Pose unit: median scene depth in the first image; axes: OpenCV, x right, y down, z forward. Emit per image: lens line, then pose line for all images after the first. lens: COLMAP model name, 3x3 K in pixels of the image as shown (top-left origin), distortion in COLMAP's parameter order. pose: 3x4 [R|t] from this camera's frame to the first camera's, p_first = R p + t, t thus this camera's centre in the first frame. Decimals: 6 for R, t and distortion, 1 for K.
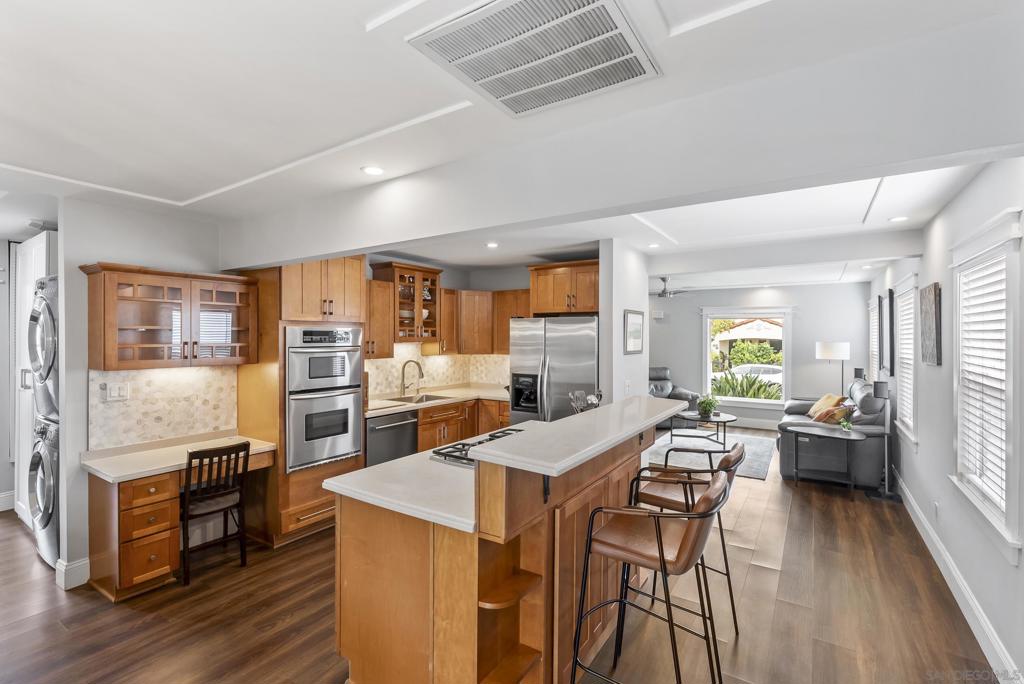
lens RADIAL K [[466.3, 0, 500.8], [0, 466.3, 337.7], [0, 0, 1]] dist [-0.001680, -0.000025]
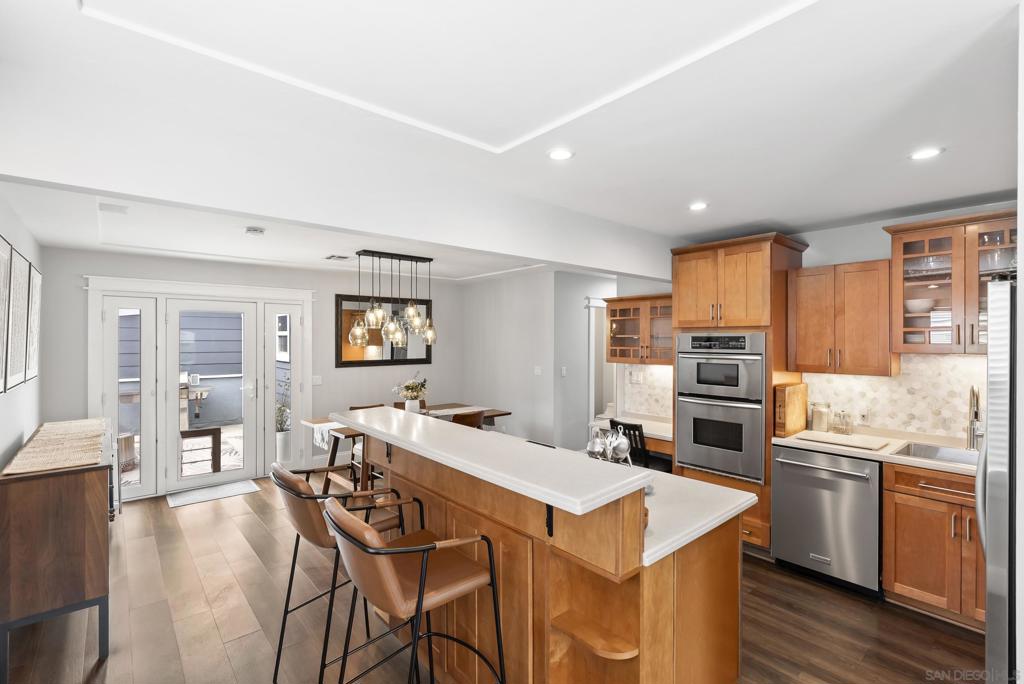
lens RADIAL K [[466.3, 0, 500.8], [0, 466.3, 337.7], [0, 0, 1]] dist [-0.001680, -0.000025]
pose [[-0.285409, -0.004598, -0.958395, 0.693713], [-0.000380, 0.999989, -0.004684, -0.007616], [0.958406, -0.000973, -0.285407, 0.886370]]
